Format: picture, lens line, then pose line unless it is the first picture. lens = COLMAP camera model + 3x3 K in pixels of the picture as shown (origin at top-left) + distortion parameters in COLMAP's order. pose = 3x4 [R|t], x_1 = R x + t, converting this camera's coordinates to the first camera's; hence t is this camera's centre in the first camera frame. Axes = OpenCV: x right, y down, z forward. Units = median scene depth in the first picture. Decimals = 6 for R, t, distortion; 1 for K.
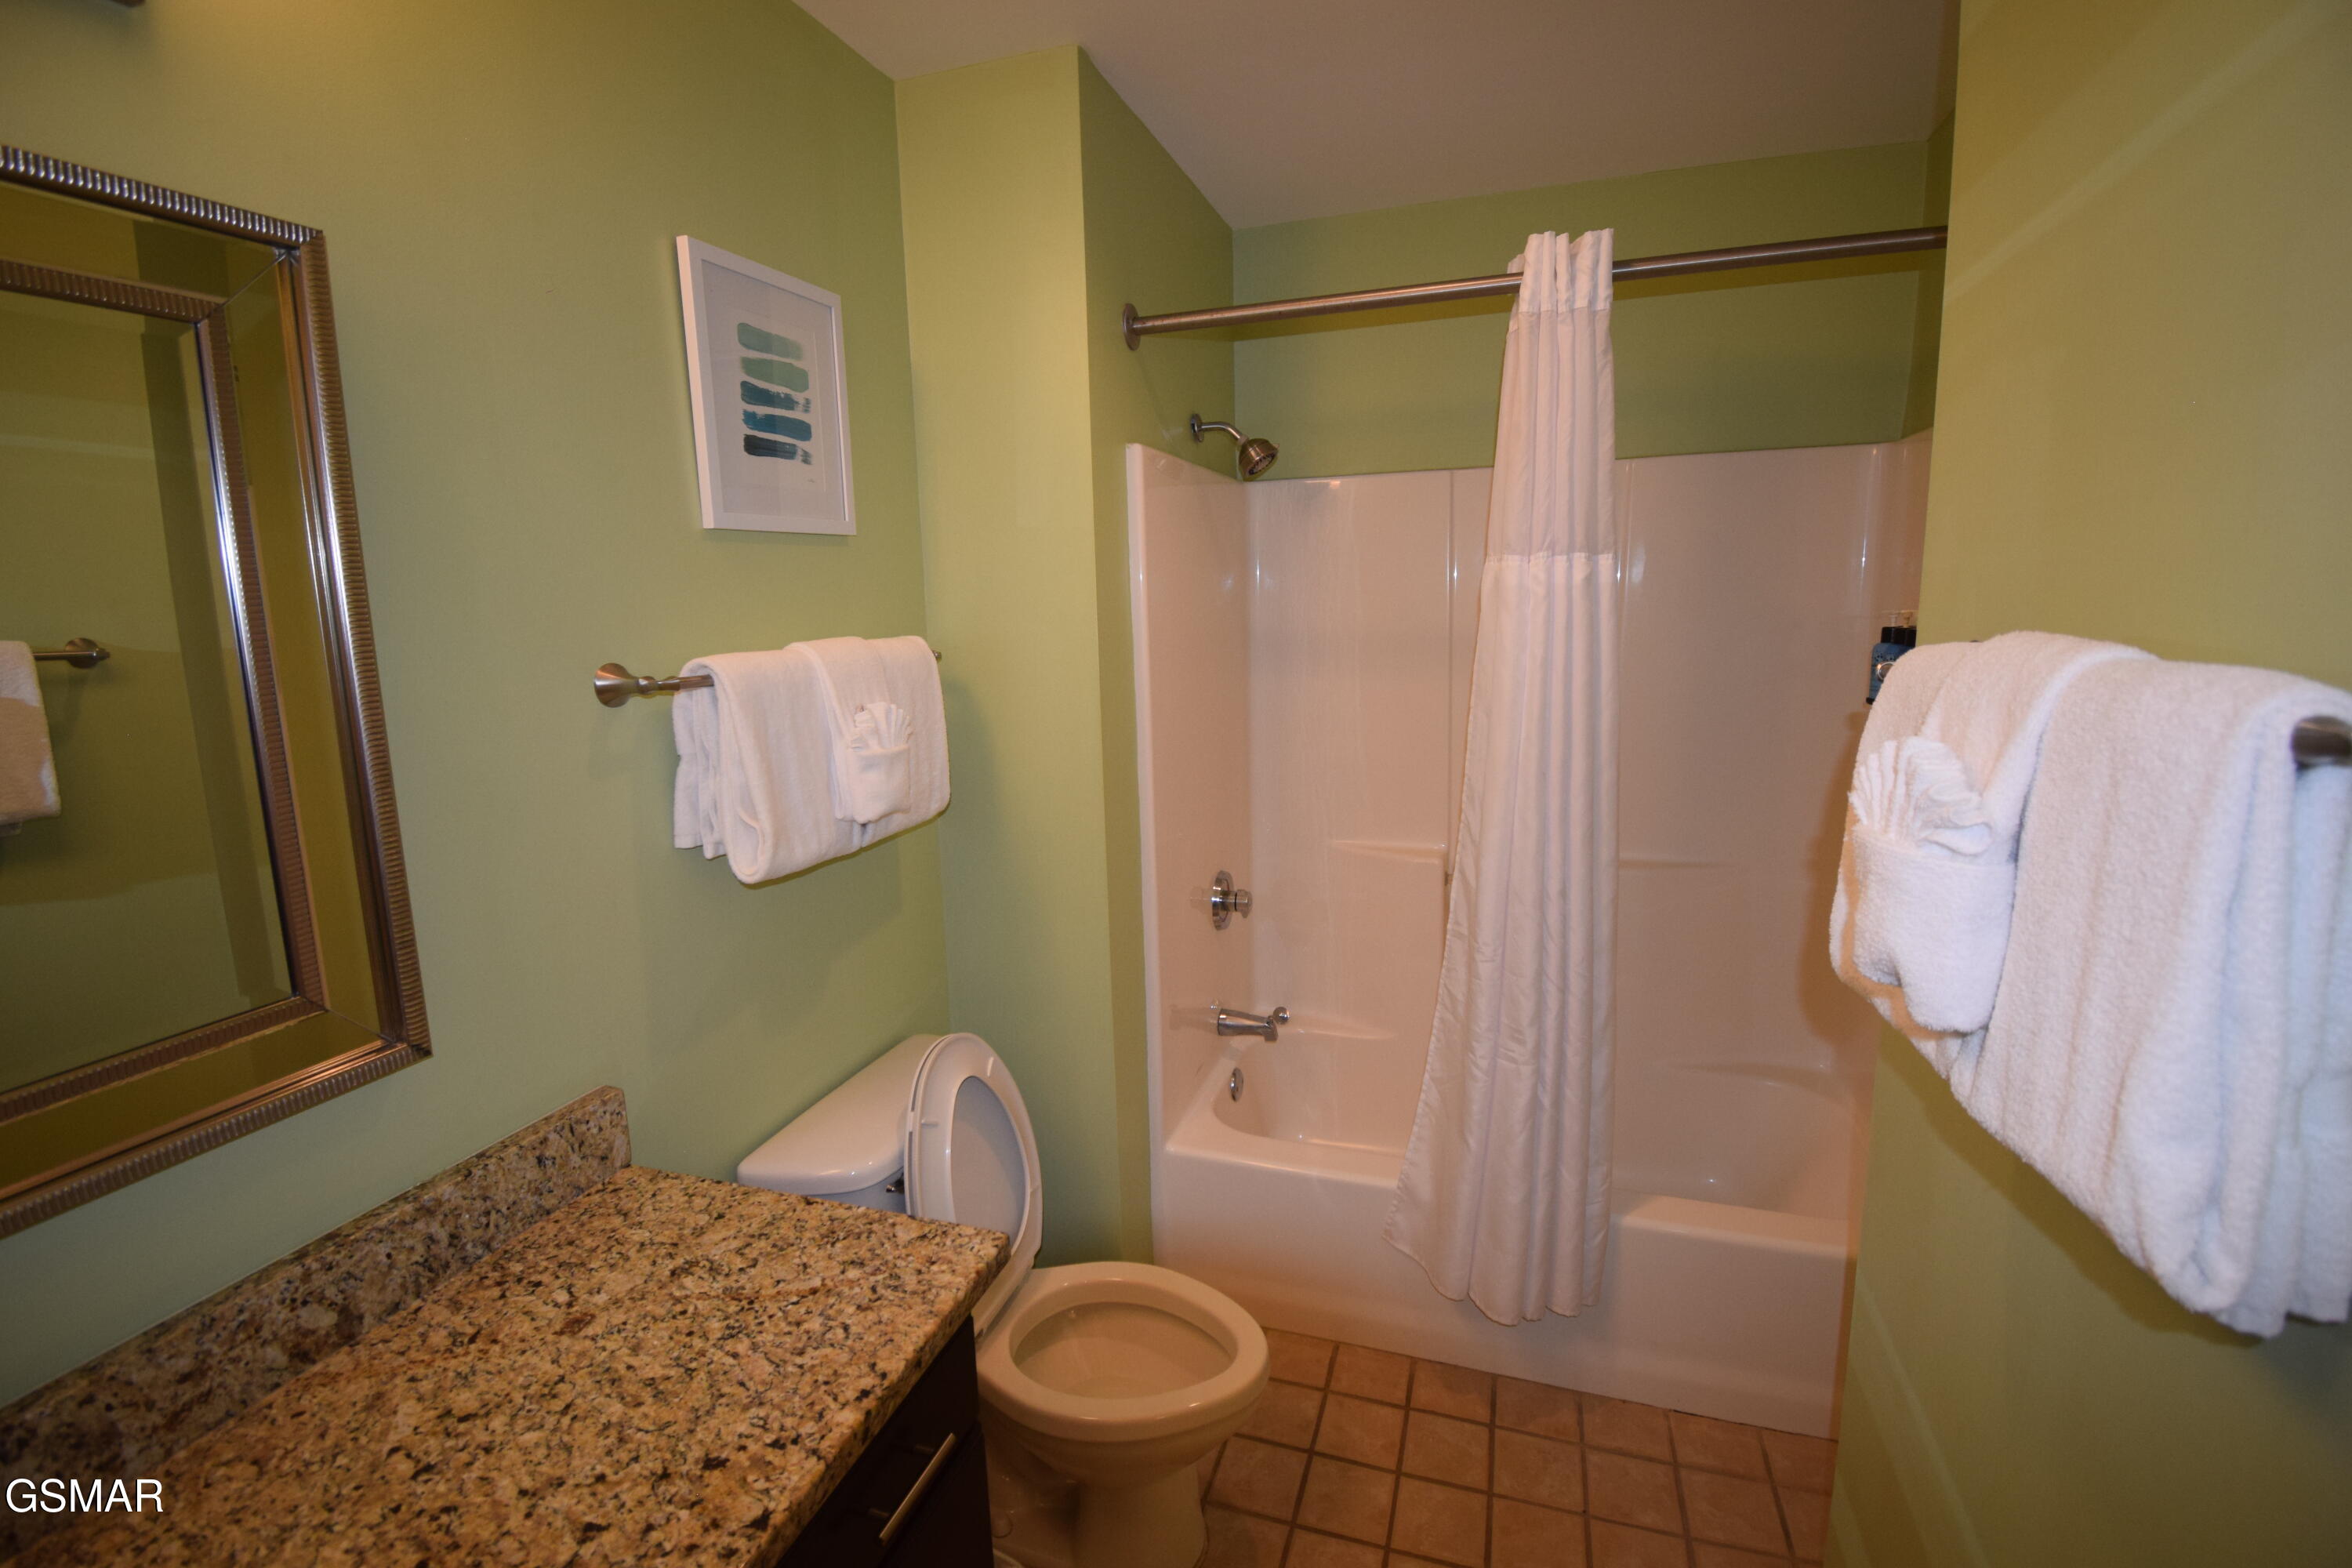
lens RADIAL K [[1040.6, 0, 1172.0], [0, 1040.6, 771.3], [0, 0, 1]] dist [0.018992, -0.027237]
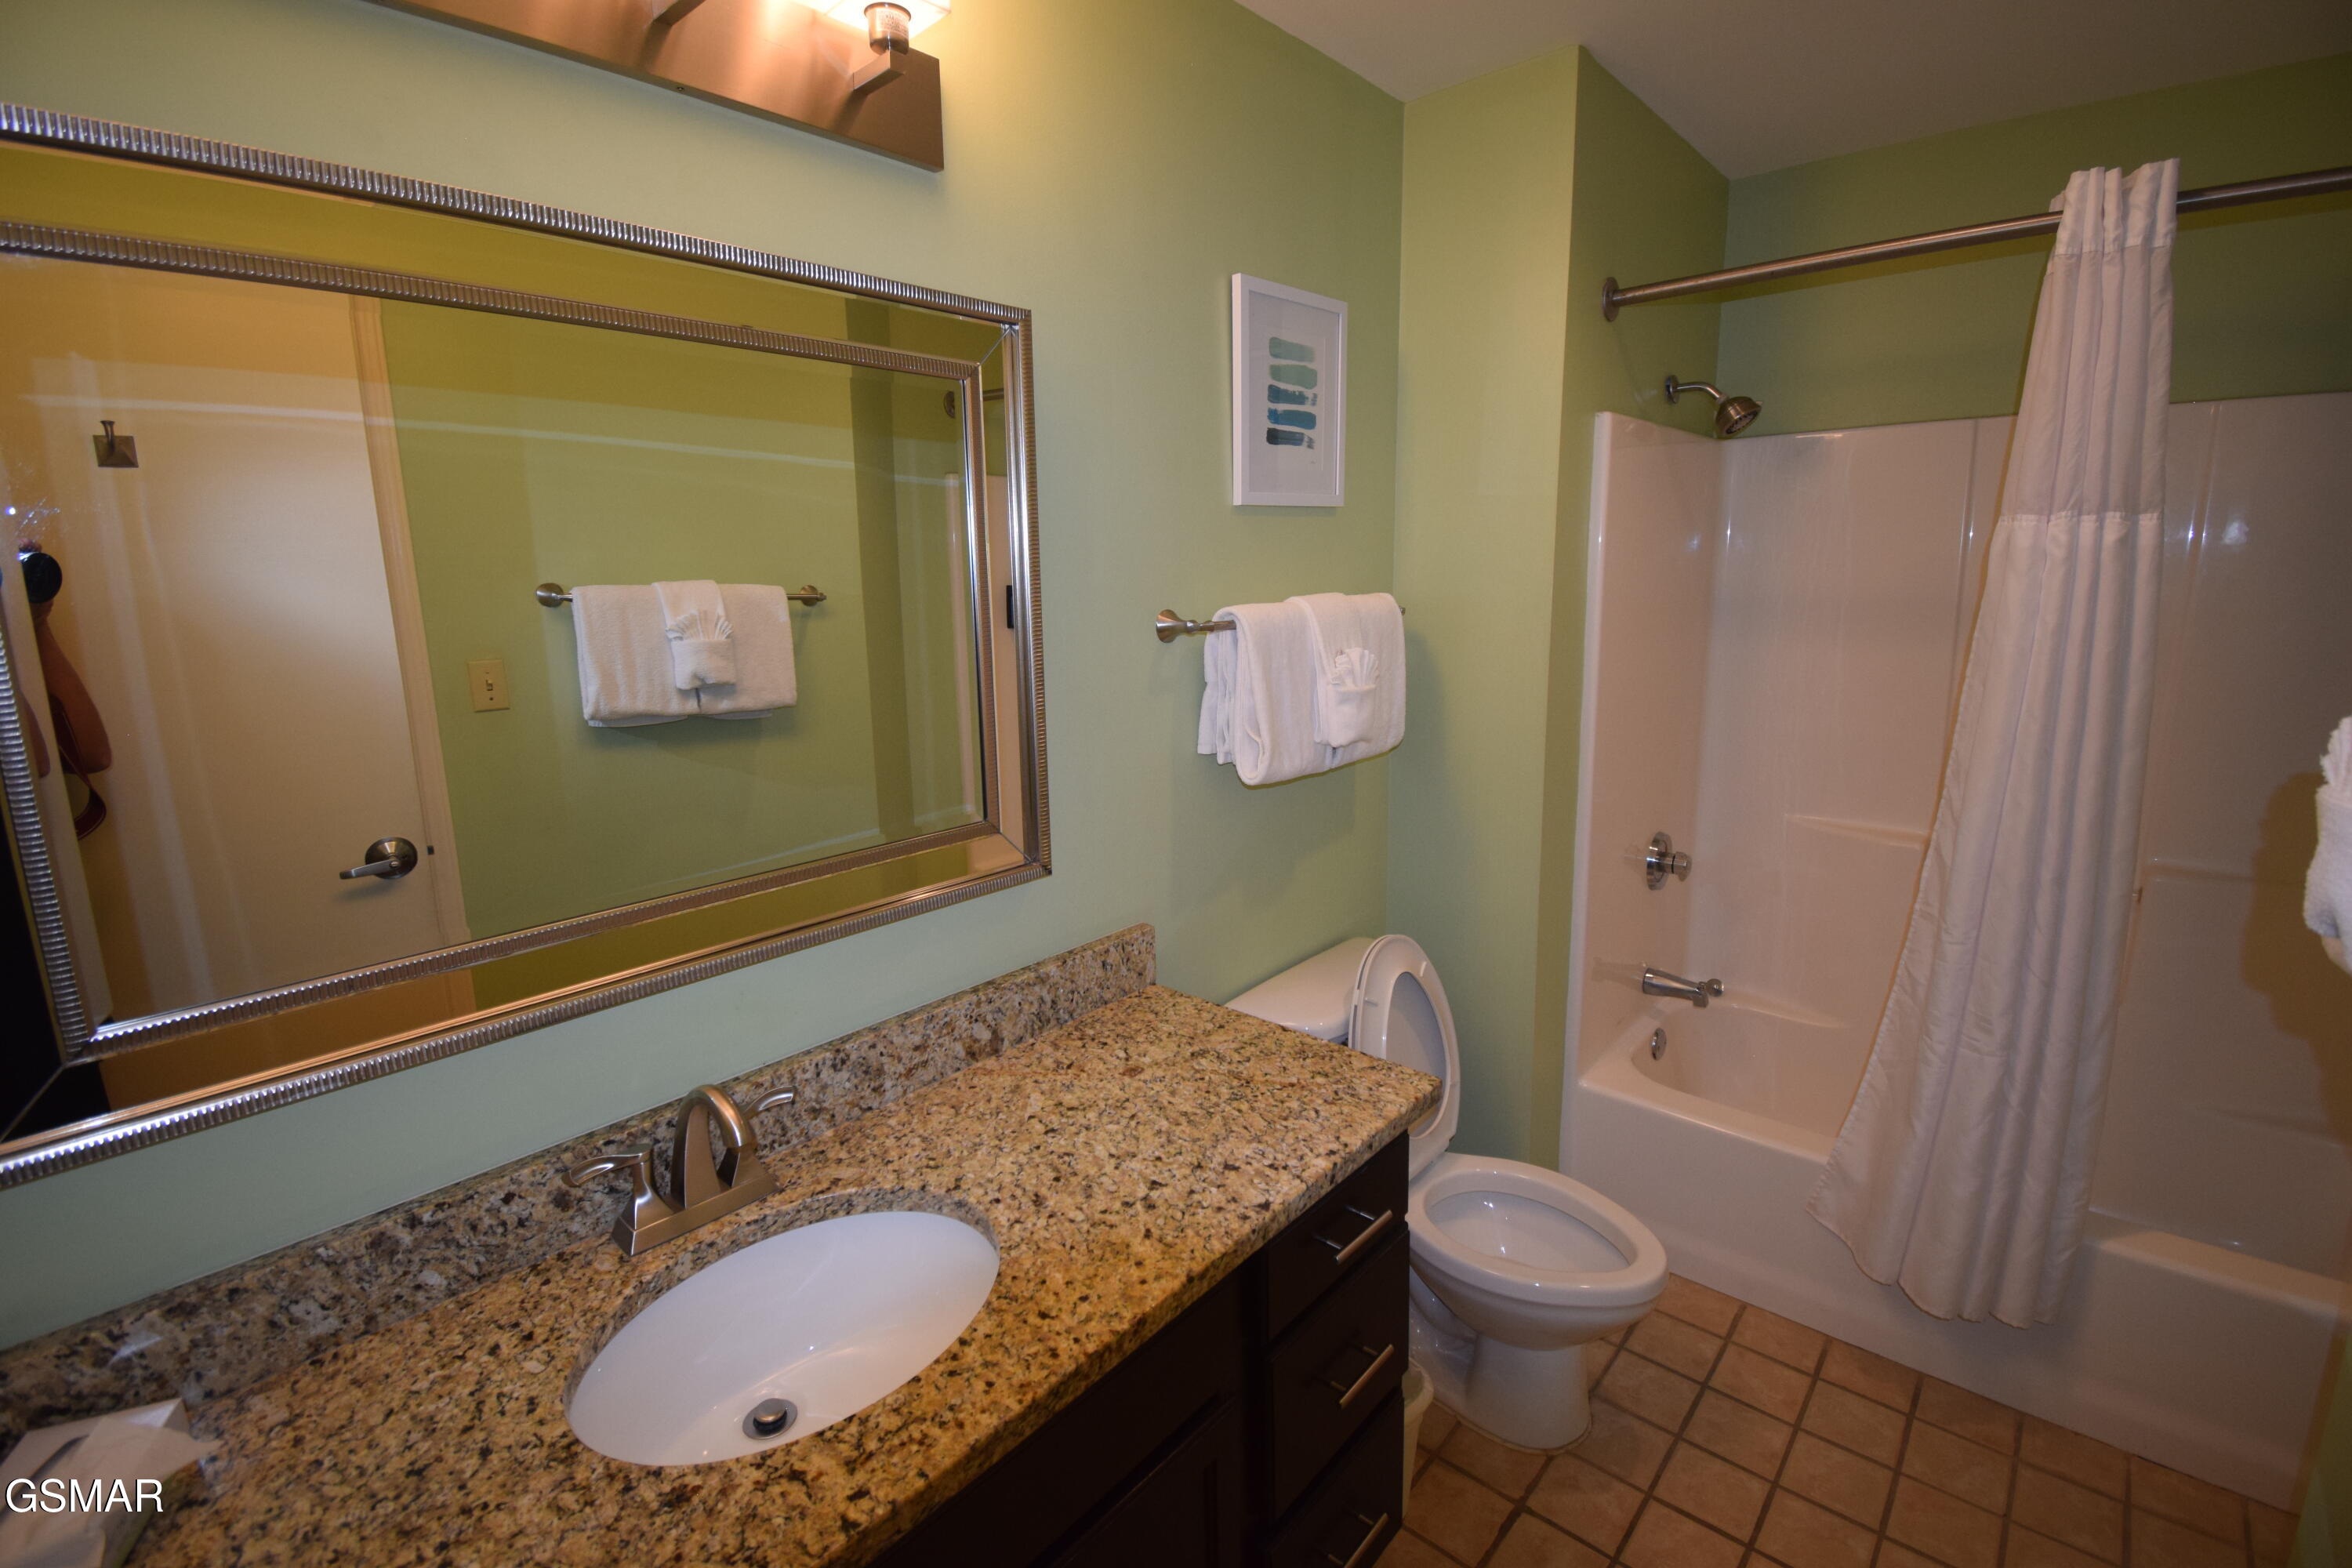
lens RADIAL K [[1040.6, 0, 1172.0], [0, 1040.6, 771.3], [0, 0, 1]] dist [0.018992, -0.027237]
pose [[0.918737, 0.078496, -0.386989, -0.000715], [-0.064750, 0.996725, 0.048451, 0.033259], [0.389524, -0.019456, 0.920811, -0.201231]]
